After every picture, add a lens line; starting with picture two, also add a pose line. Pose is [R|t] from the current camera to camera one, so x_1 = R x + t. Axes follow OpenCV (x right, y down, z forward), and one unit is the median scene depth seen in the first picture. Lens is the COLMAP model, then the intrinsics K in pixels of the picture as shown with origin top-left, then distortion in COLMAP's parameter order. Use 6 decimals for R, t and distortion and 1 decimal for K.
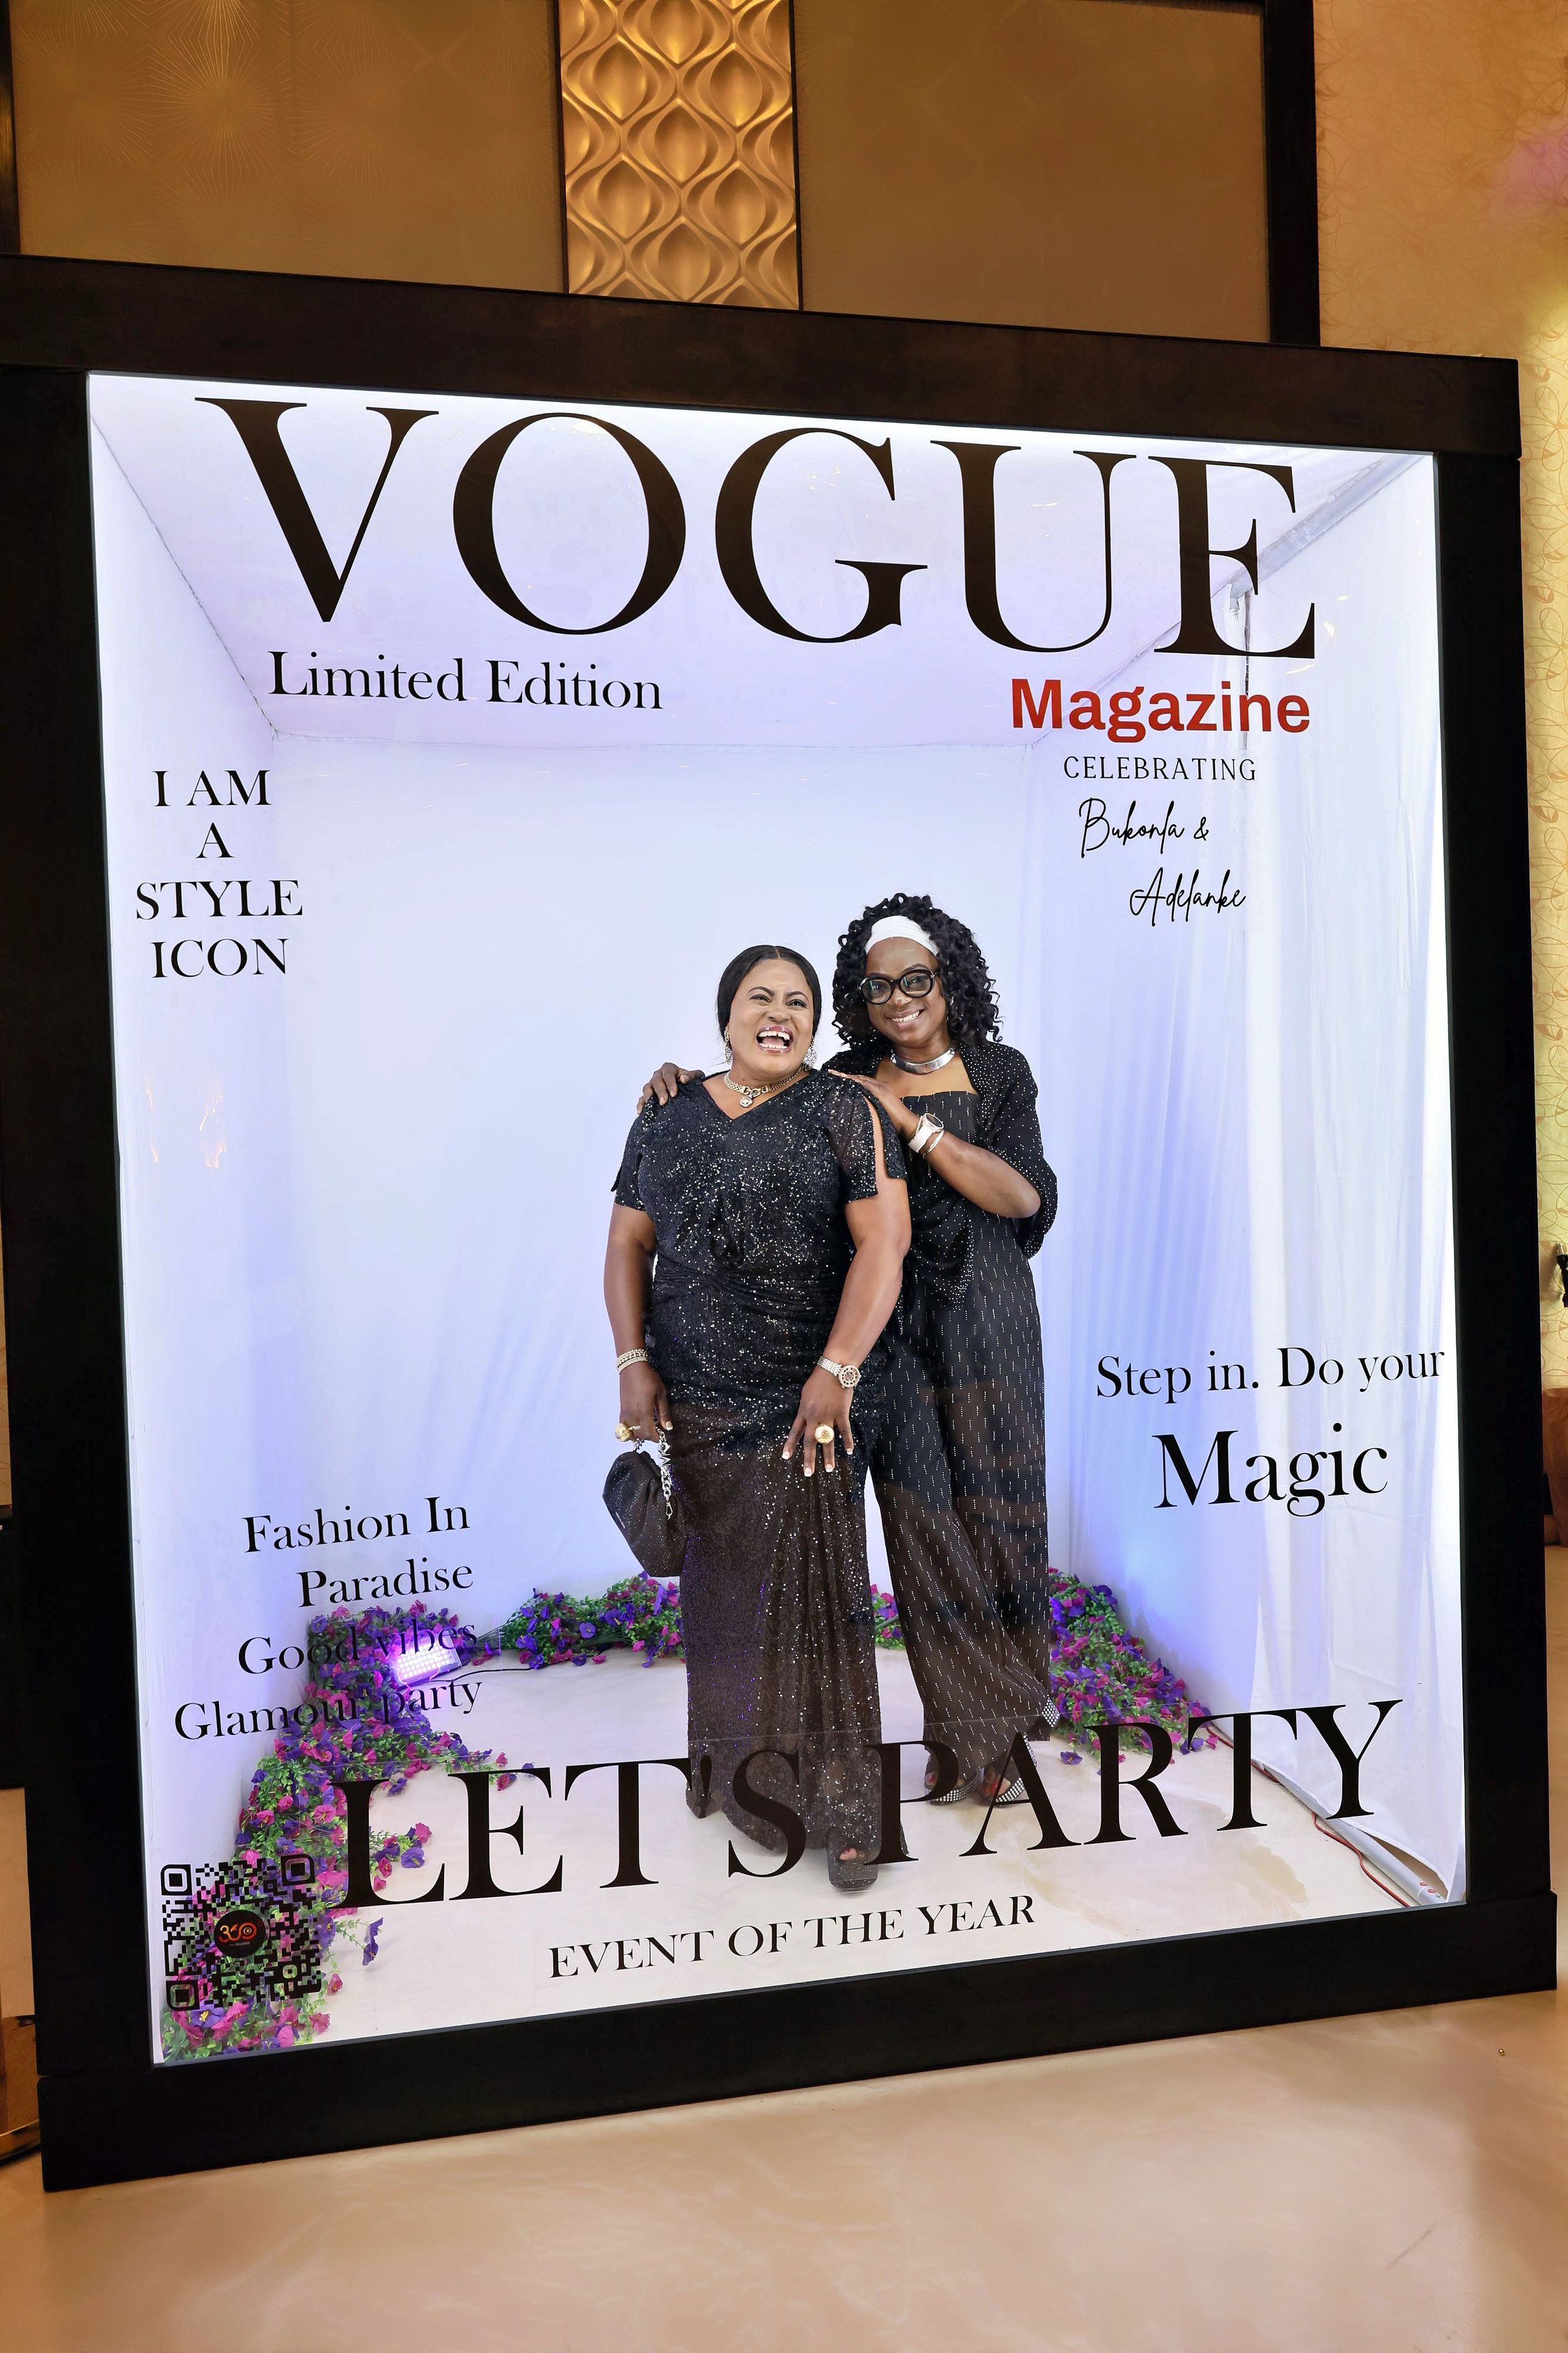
lens RADIAL K [[1630.9, 0, 809.6], [0, 1630.9, 1187.8], [0, 0, 1]] dist [0.006696, -0.000329]
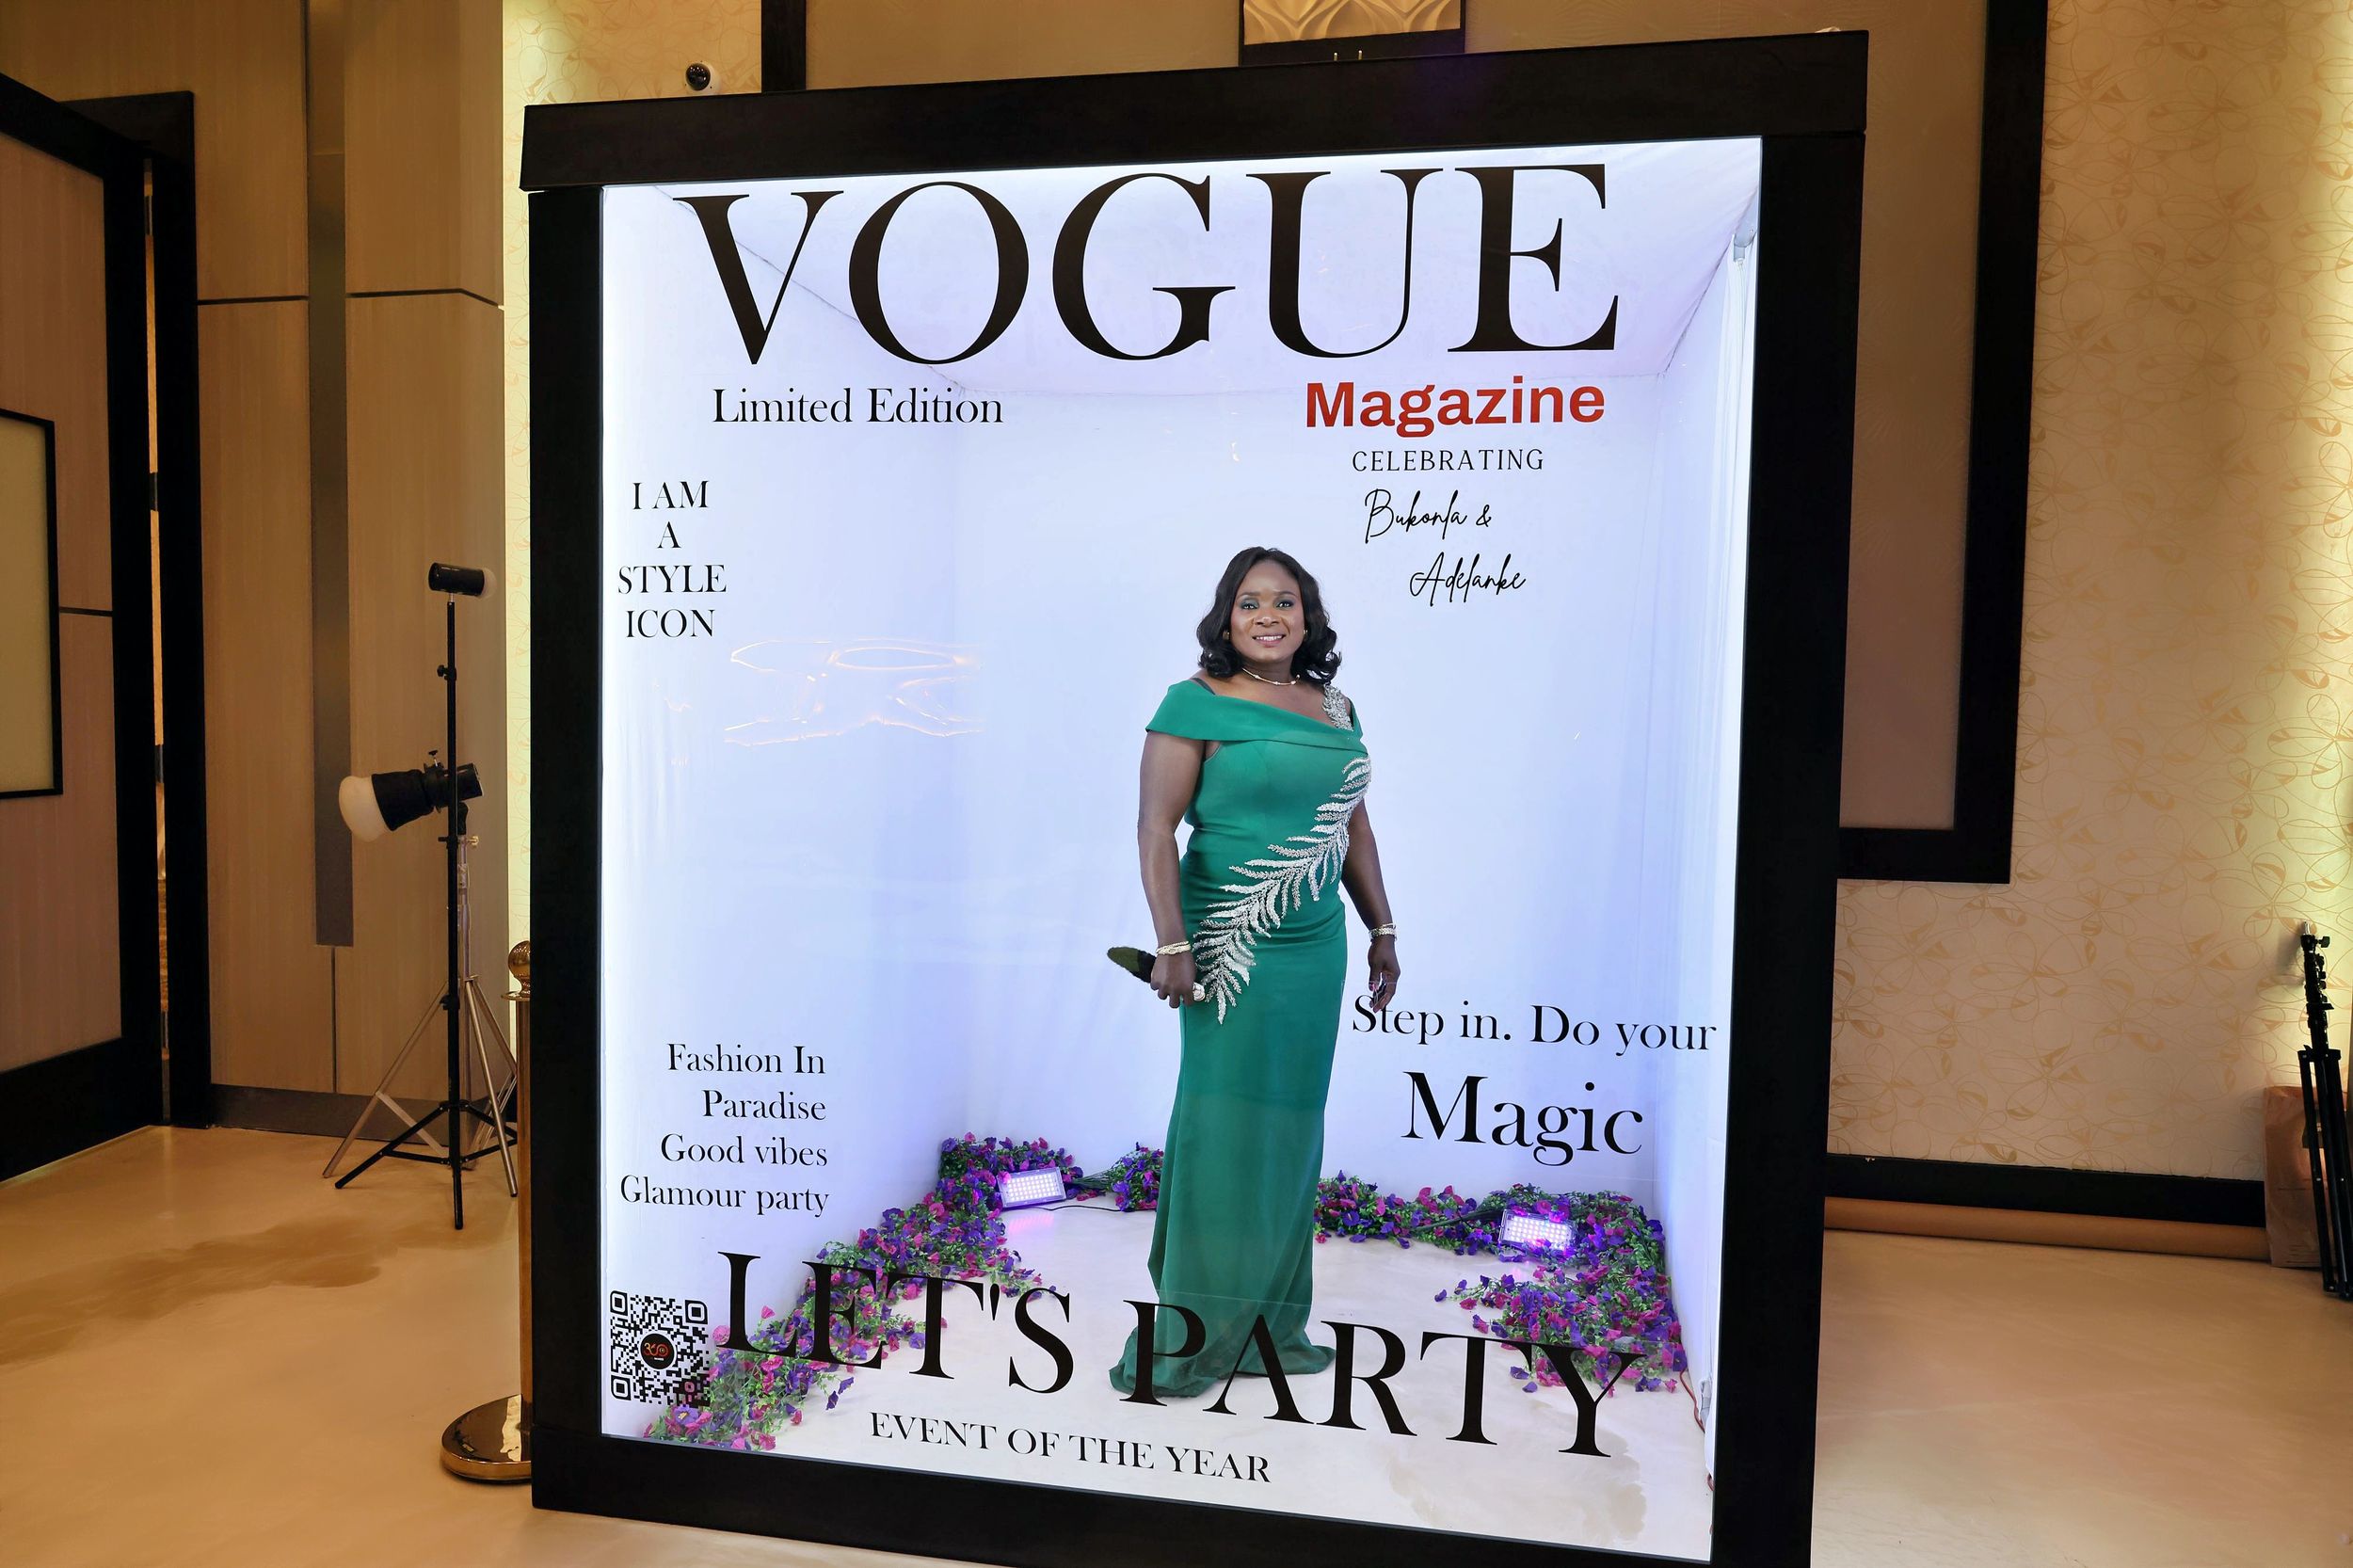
lens RADIAL K [[1643.4, 0, 1163.4], [0, 1643.4, 800.4], [0, 0, 1]] dist [0.008031, 0.000034]
pose [[0.925811, 0.066584, -0.372076, 0.471792], [-0.056500, 0.997681, 0.037954, -0.064329], [0.373740, -0.014116, 0.927426, -0.084731]]
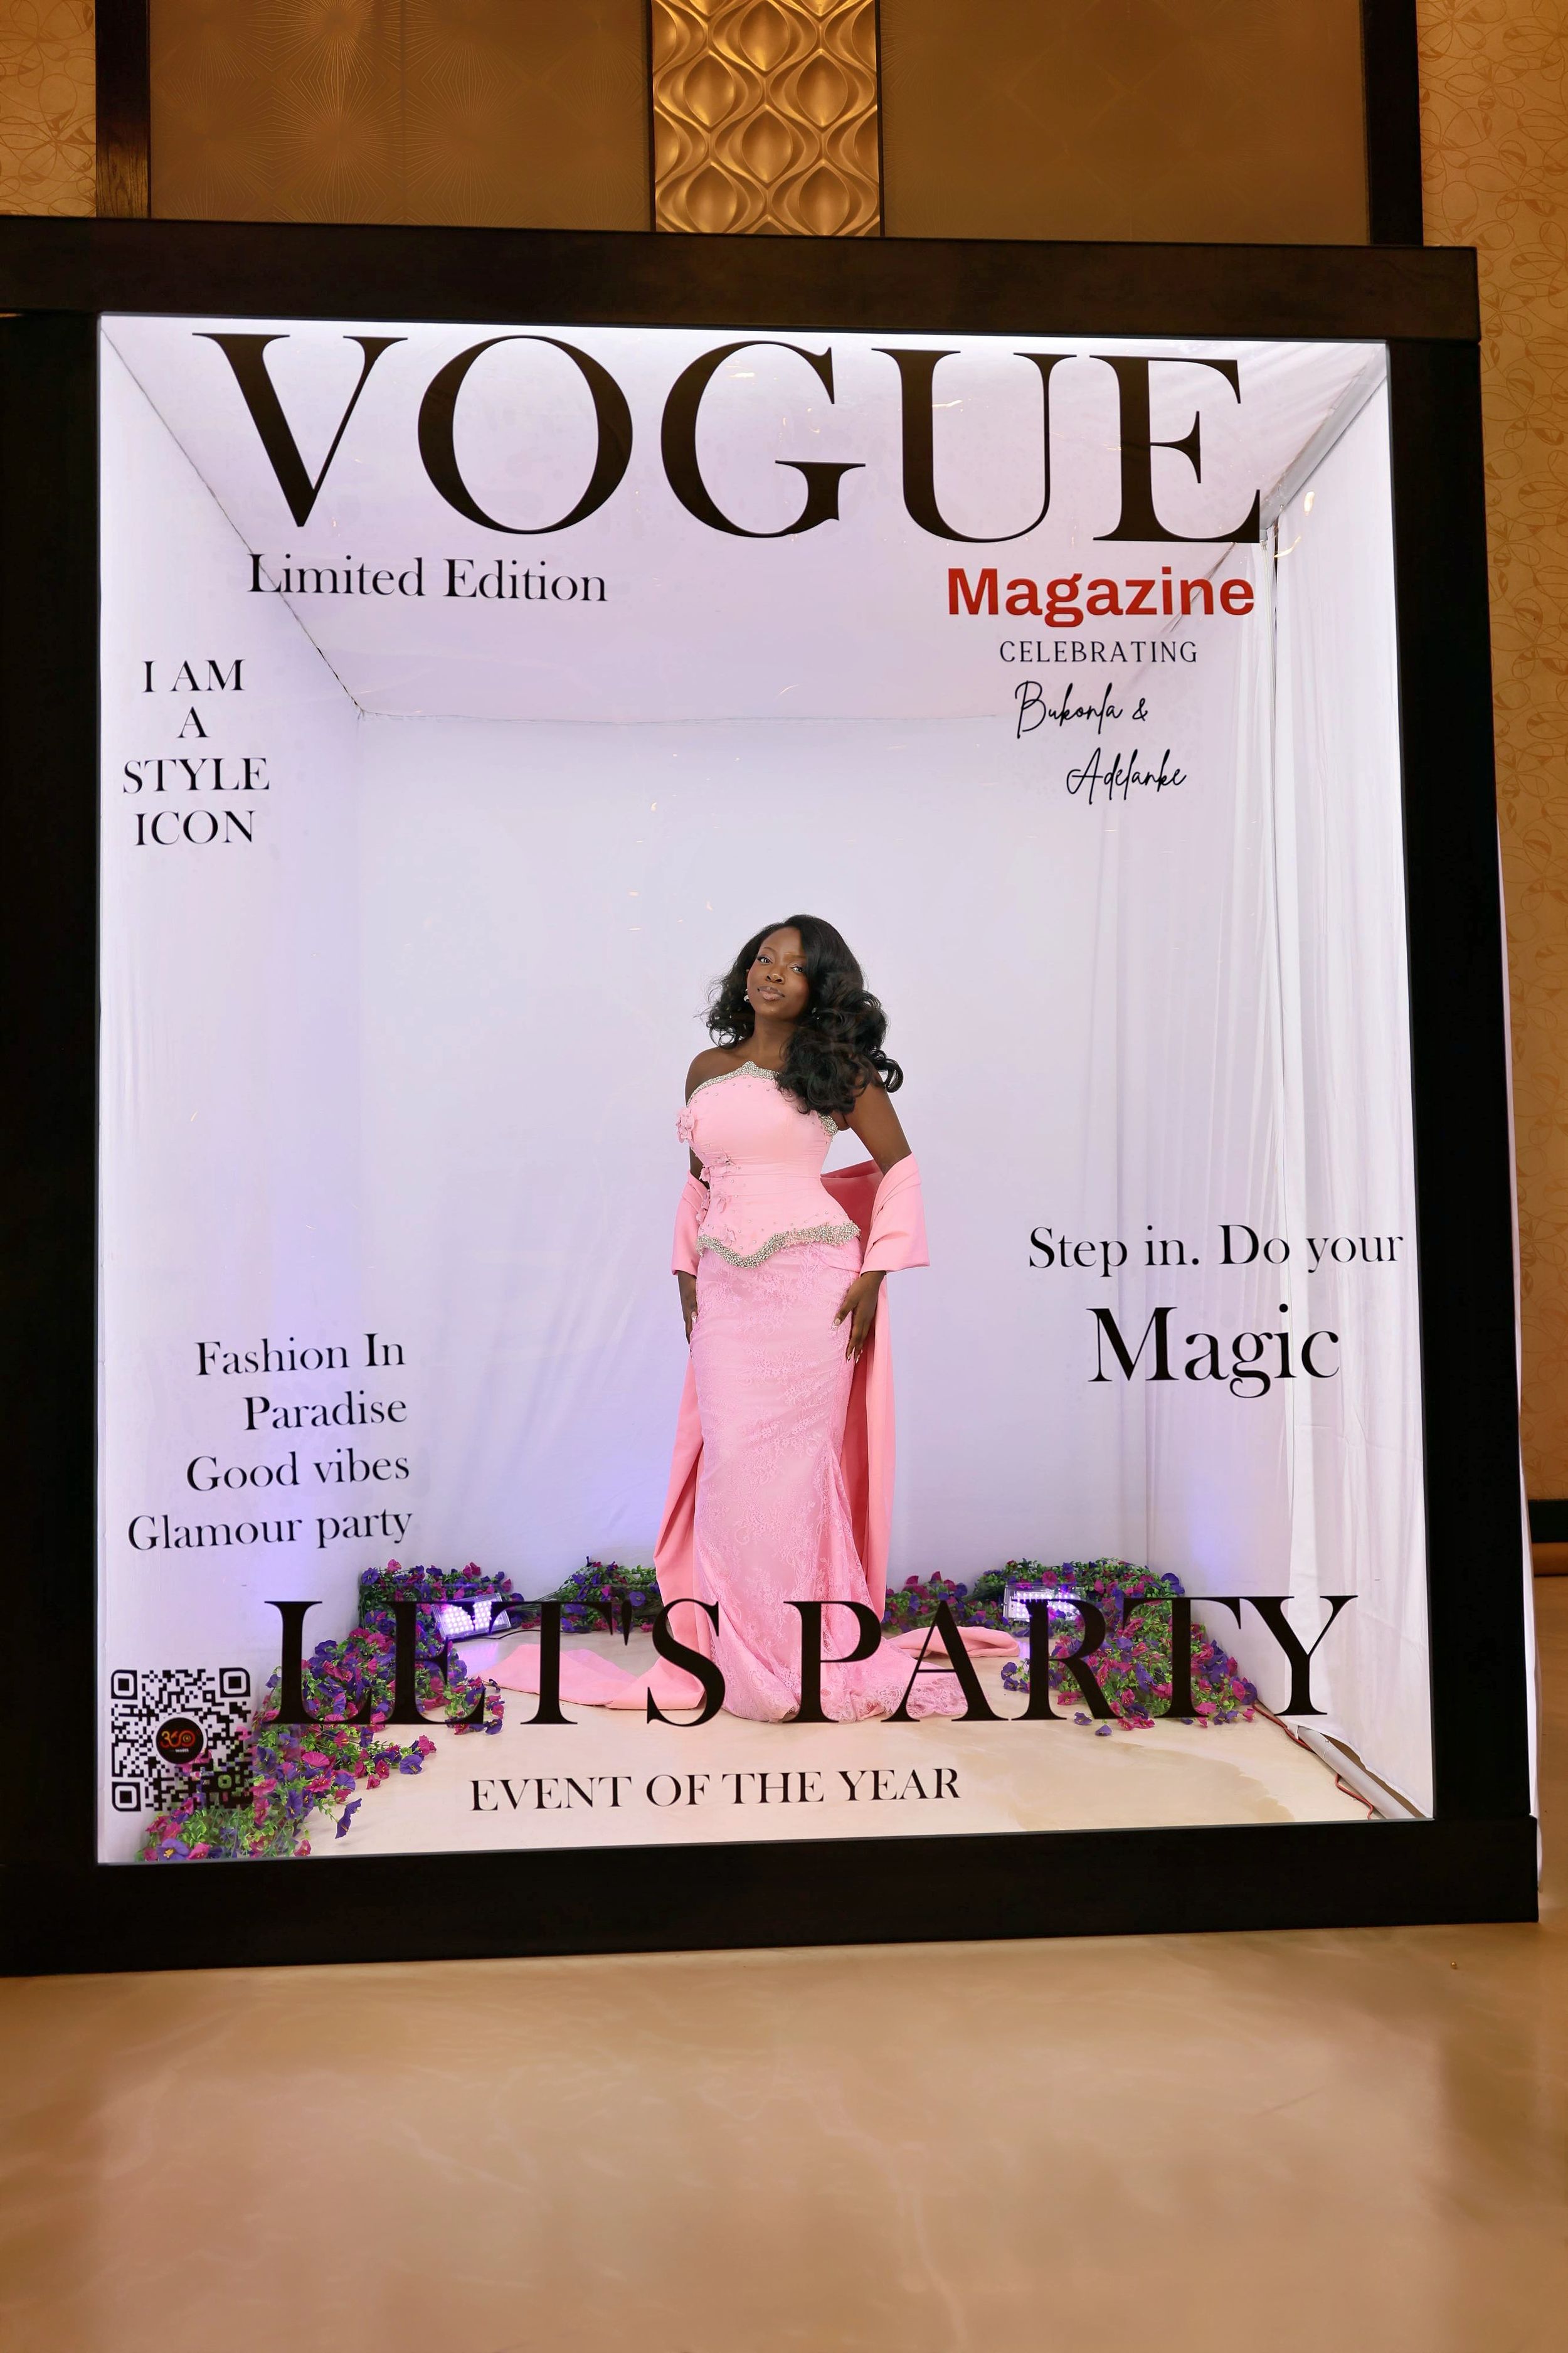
lens RADIAL K [[1741.2, 0, 806.9], [0, 1741.2, 1171.9], [0, 0, 1]] dist [0.014003, -0.003340]
pose [[0.991319, 0.008794, -0.131186, 0.184262], [-0.017264, 0.997828, -0.063568, 0.142886], [0.130342, 0.065281, 0.989318, -0.082552]]
